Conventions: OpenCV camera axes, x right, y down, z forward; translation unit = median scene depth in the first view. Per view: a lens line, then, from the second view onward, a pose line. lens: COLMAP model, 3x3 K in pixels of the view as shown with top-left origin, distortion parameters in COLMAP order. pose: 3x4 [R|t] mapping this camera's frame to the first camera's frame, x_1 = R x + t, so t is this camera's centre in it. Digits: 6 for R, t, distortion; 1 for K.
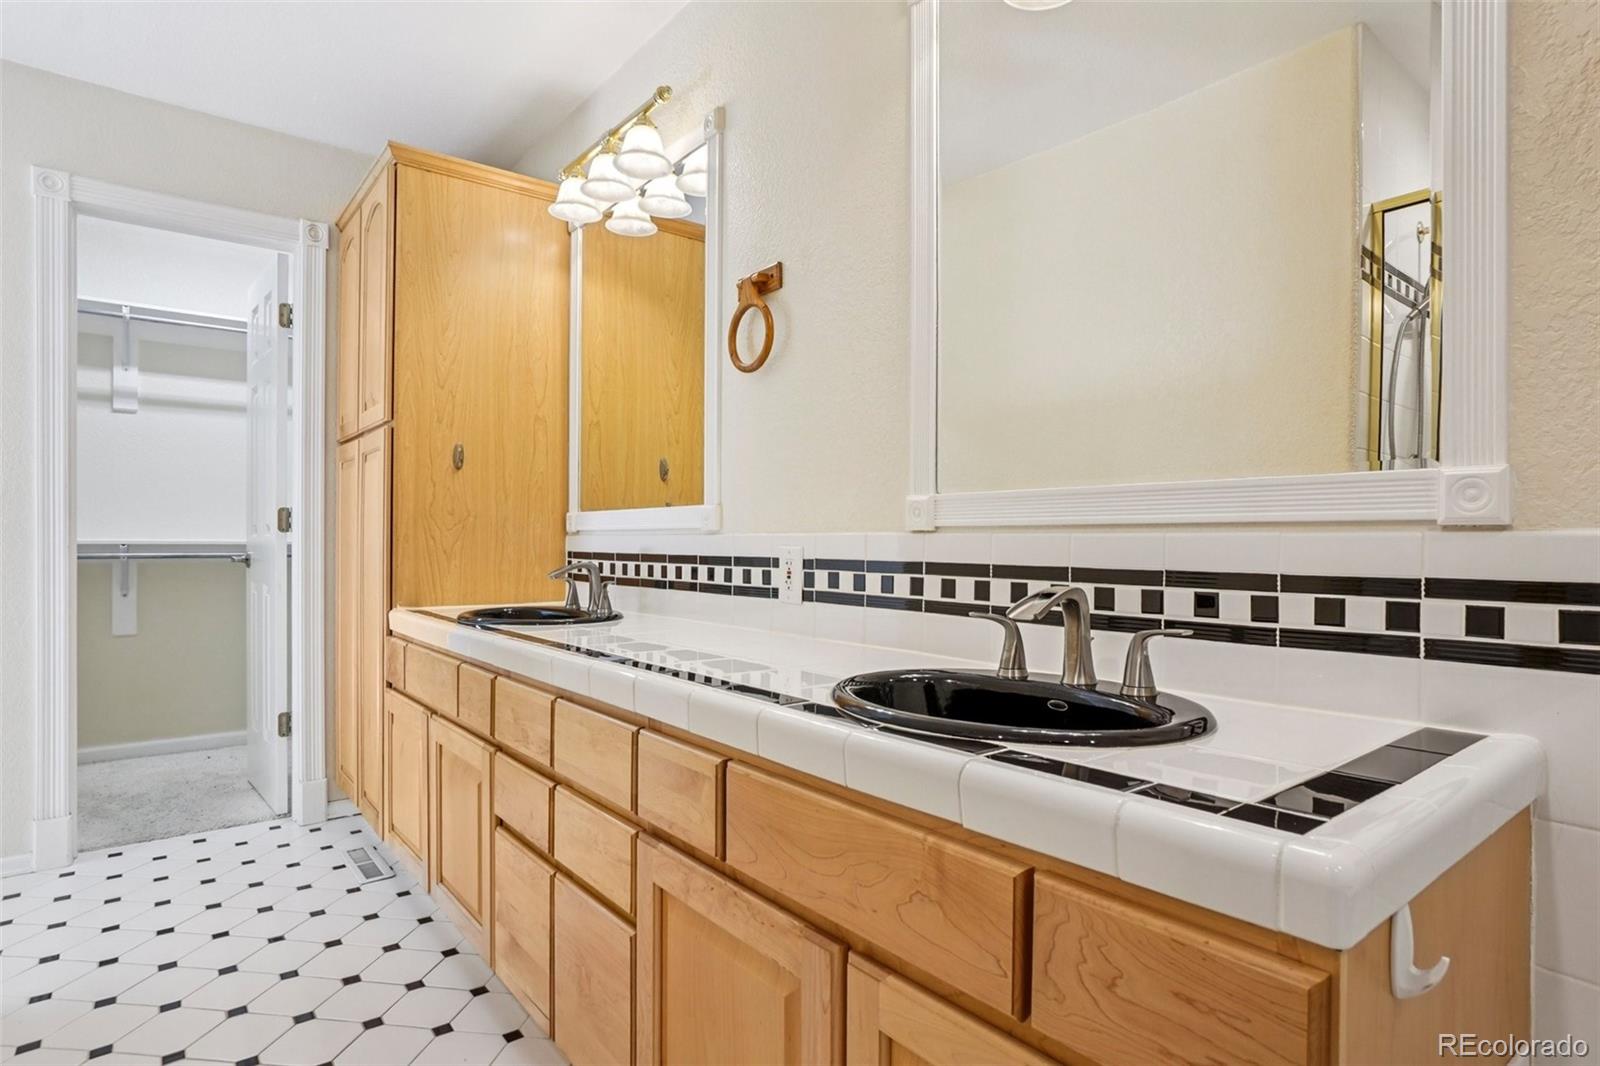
lens RADIAL K [[825.3, 0, 796.6], [0, 825.3, 544.3], [0, 0, 1]] dist [-0.023992, 0.004745]
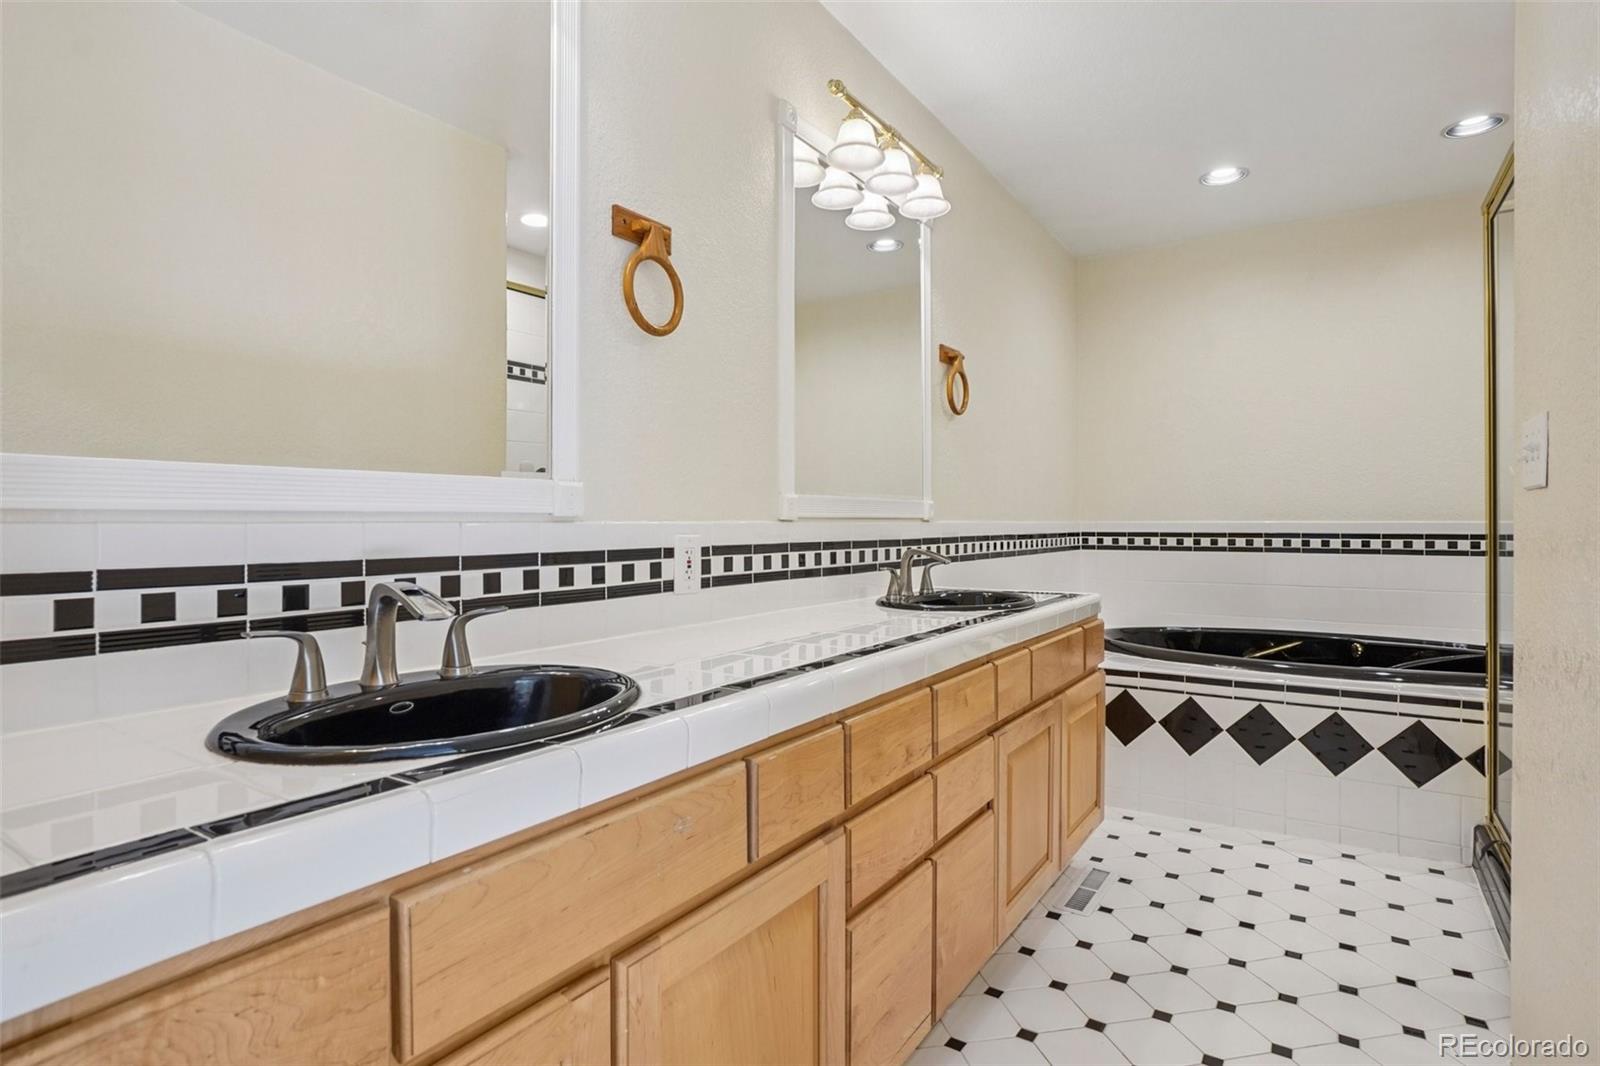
lens RADIAL K [[825.3, 0, 797.2], [0, 825.3, 526.3], [0, 0, 1]] dist [-0.023992, 0.004745]
pose [[-0.319929, 0.001692, 0.947440, -0.920673], [0.012943, 0.999913, 0.002585, -0.007383], [-0.947353, 0.013089, -0.319923, 1.142904]]
